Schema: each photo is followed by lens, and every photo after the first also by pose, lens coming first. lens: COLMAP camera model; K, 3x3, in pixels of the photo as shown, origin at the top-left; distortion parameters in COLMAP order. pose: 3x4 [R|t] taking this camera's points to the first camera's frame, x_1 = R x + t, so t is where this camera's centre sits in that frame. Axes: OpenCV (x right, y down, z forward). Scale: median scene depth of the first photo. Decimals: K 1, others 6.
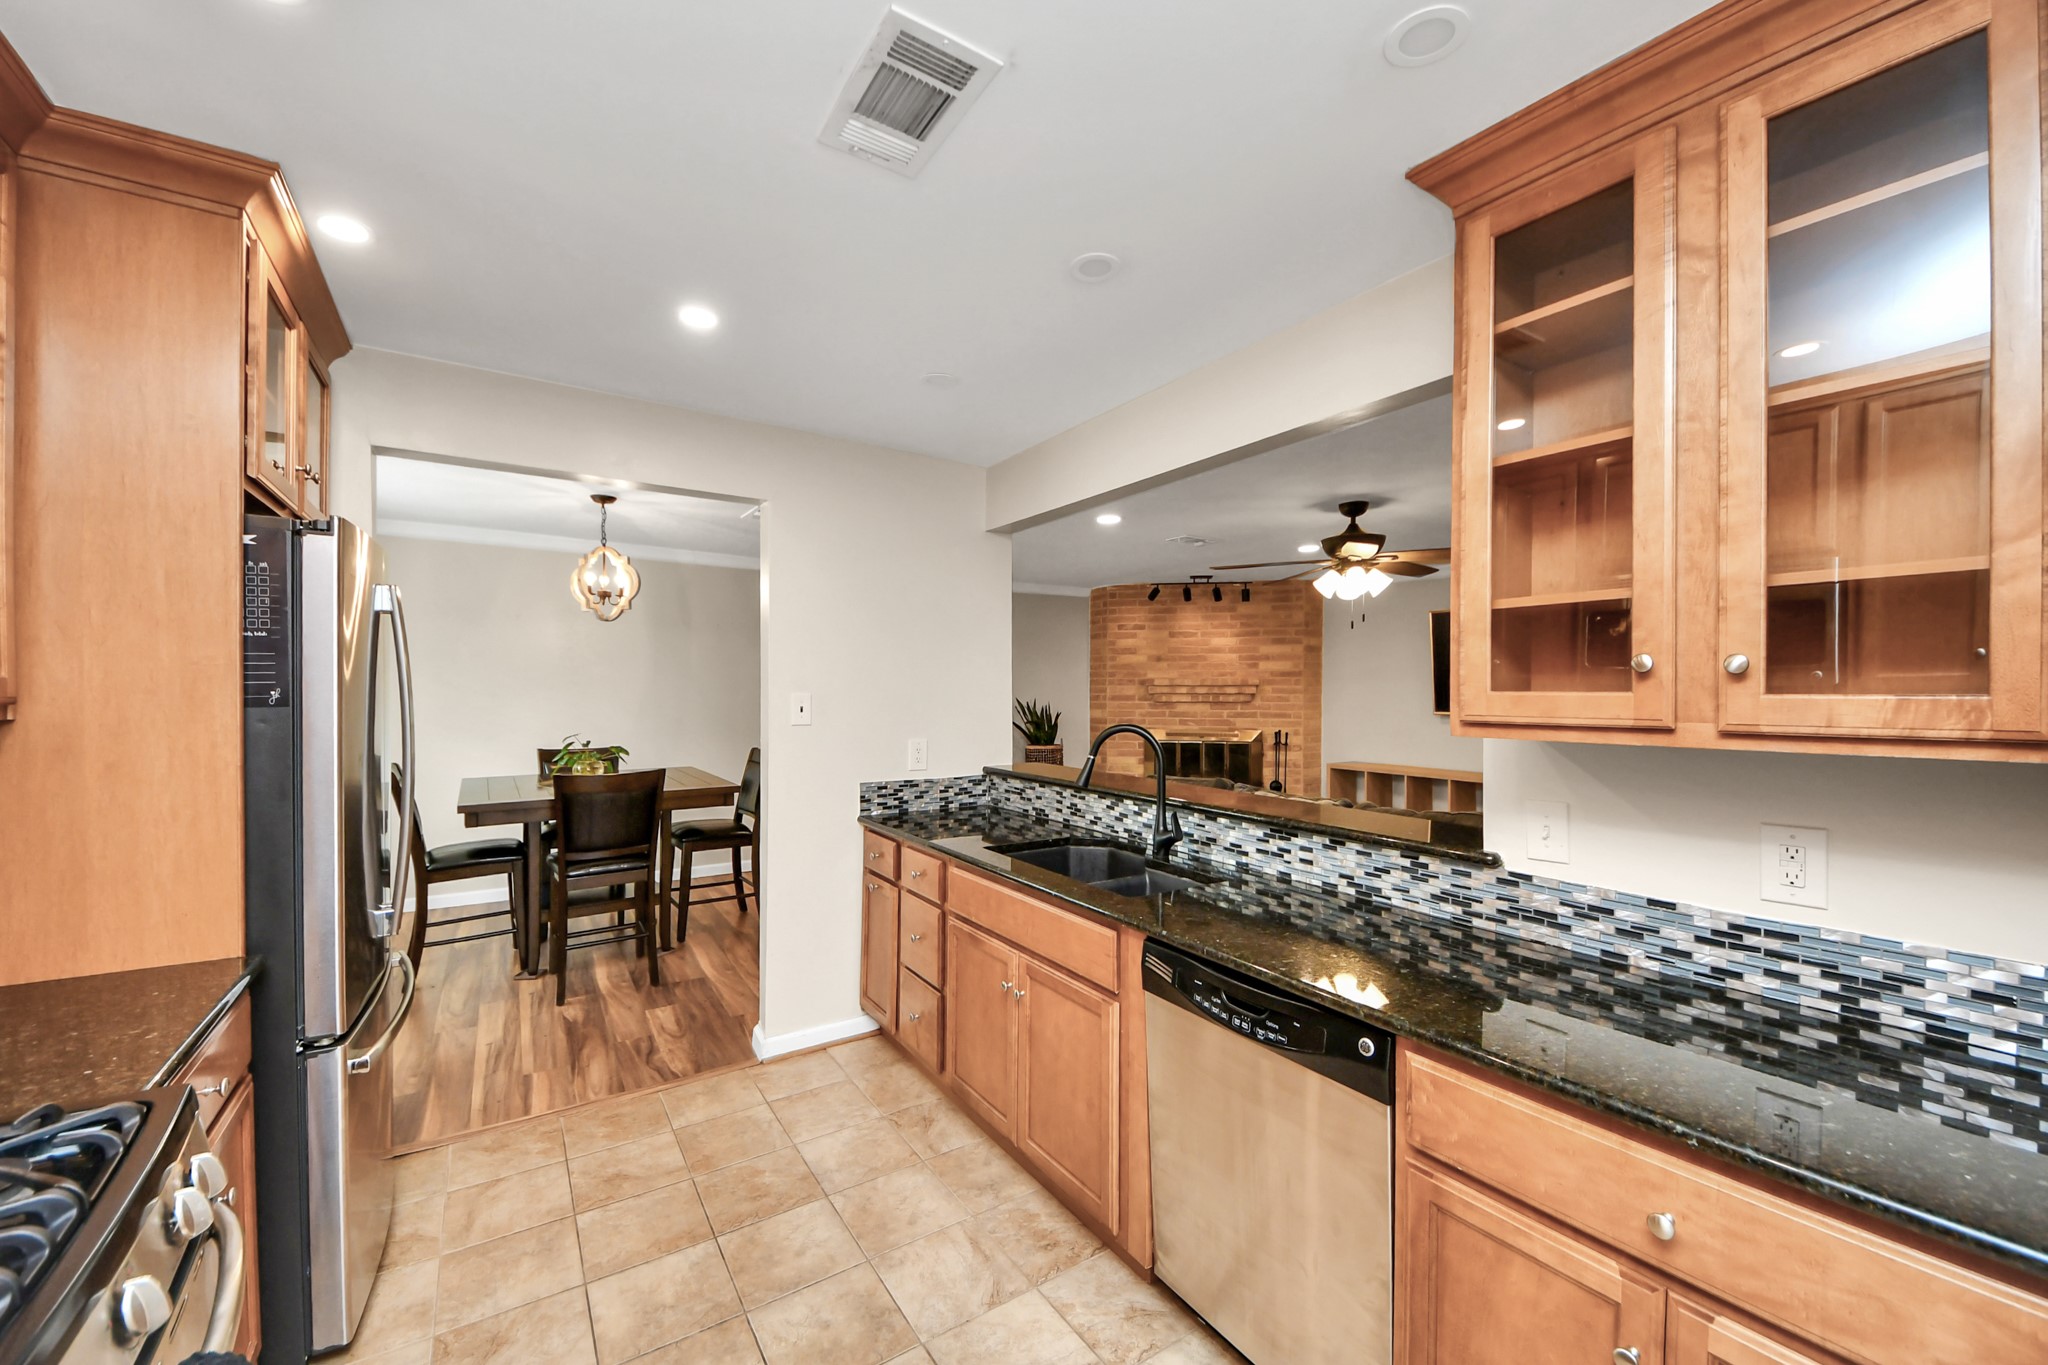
lens RADIAL K [[797.8, 0, 1060.3], [0, 797.8, 685.8], [0, 0, 1]] dist [0.054882, -0.000175]
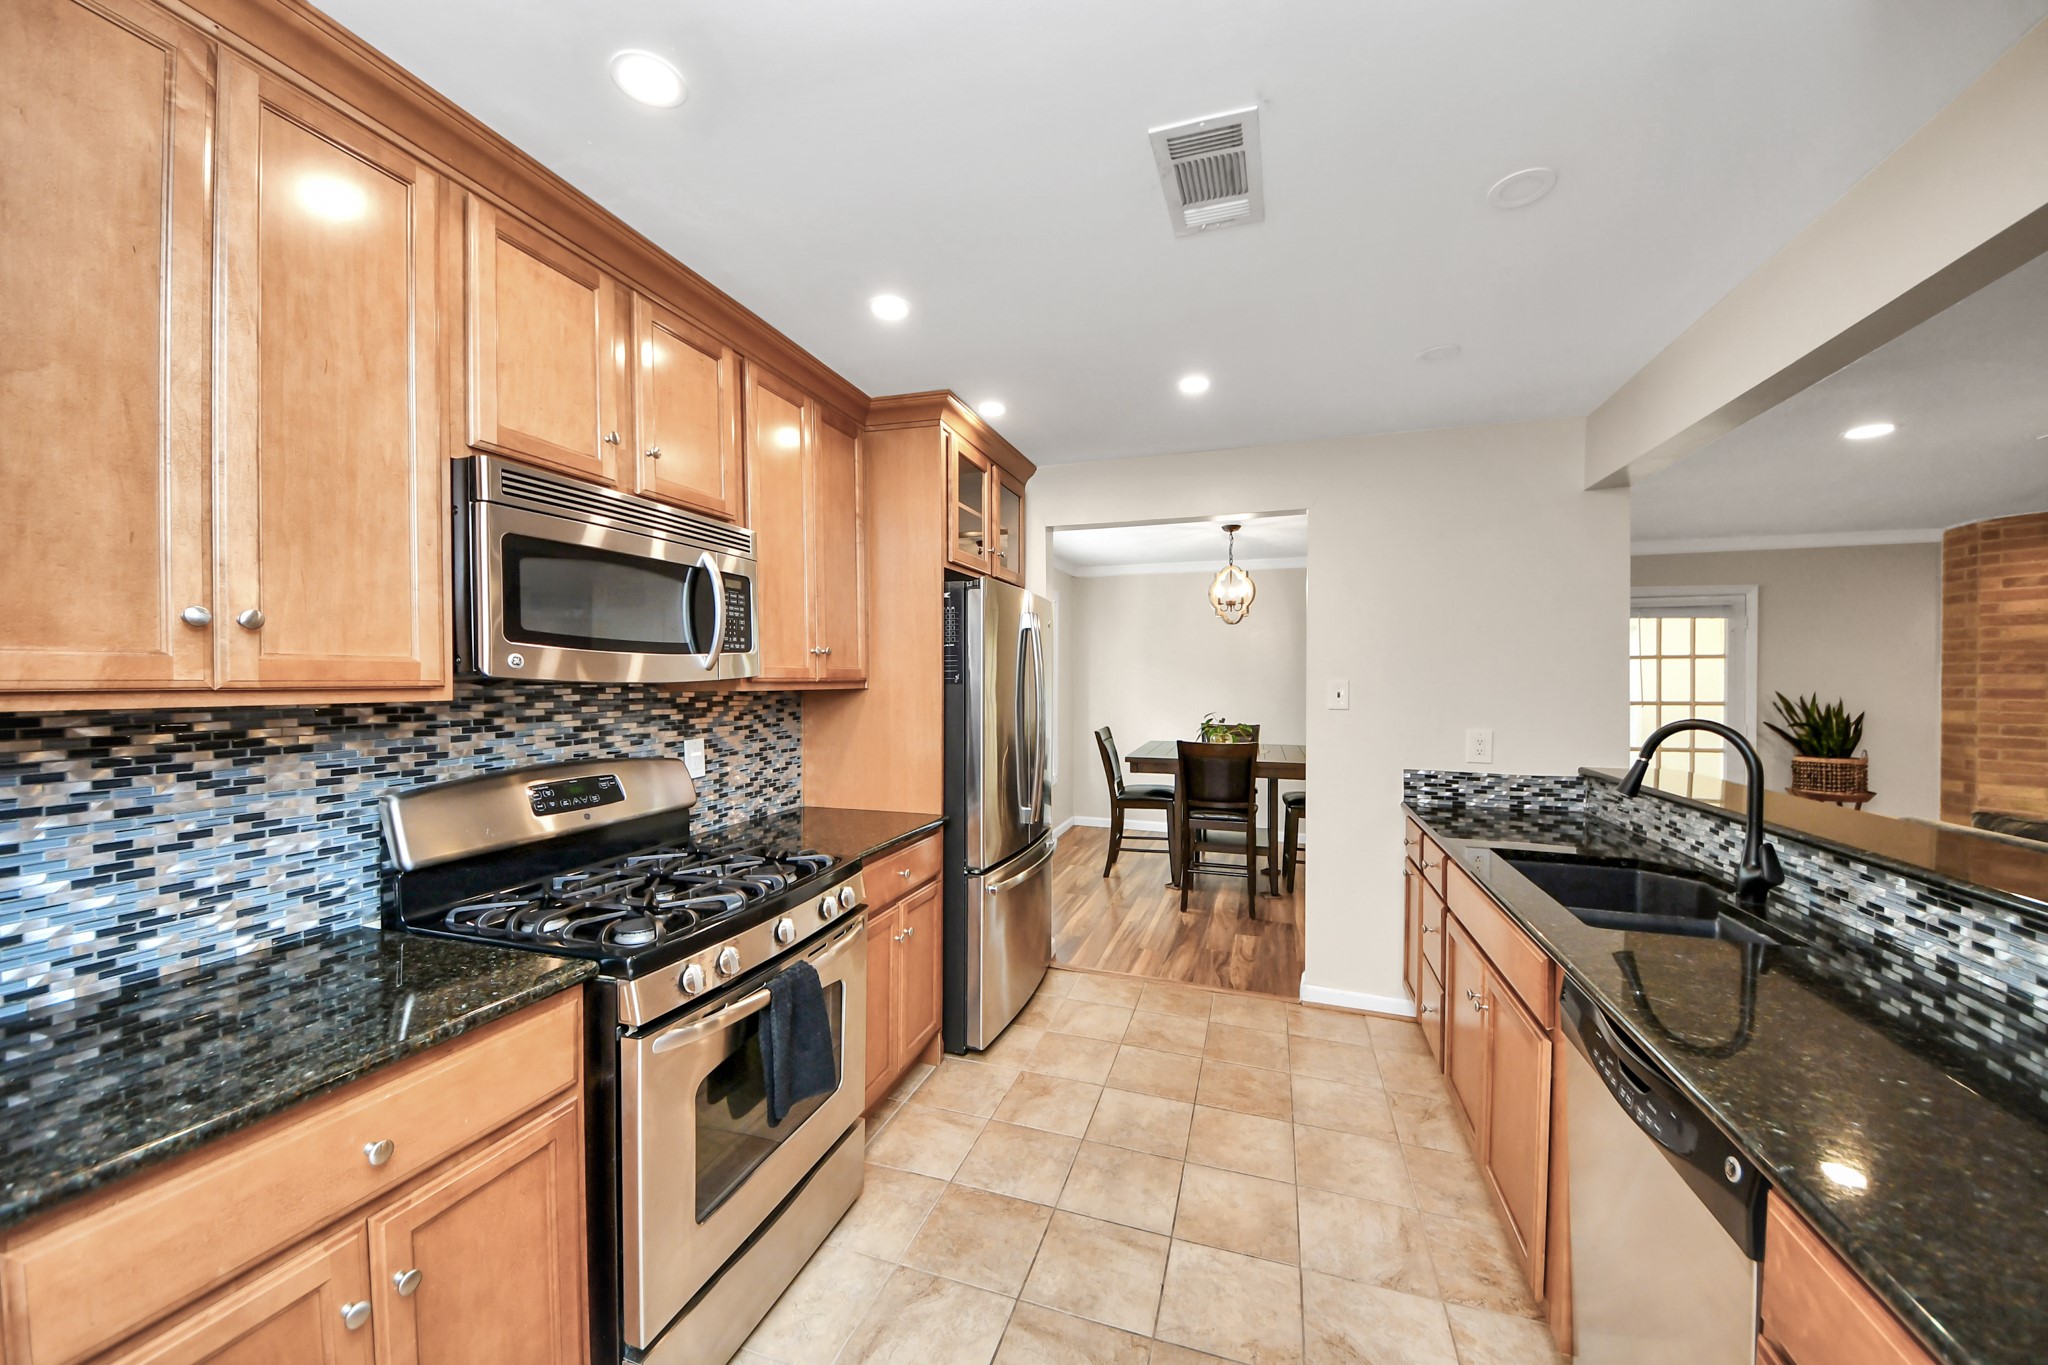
lens RADIAL K [[737.1, 0, 1024.0], [0, 737.1, 682.5], [0, 0, 1]] dist [0.041973, -0.019079]
pose [[0.624045, 0.002908, -0.781383, 0.199676], [0.002087, 0.999983, 0.005389, 0.006138], [0.781386, -0.004993, 0.624028, 0.043043]]
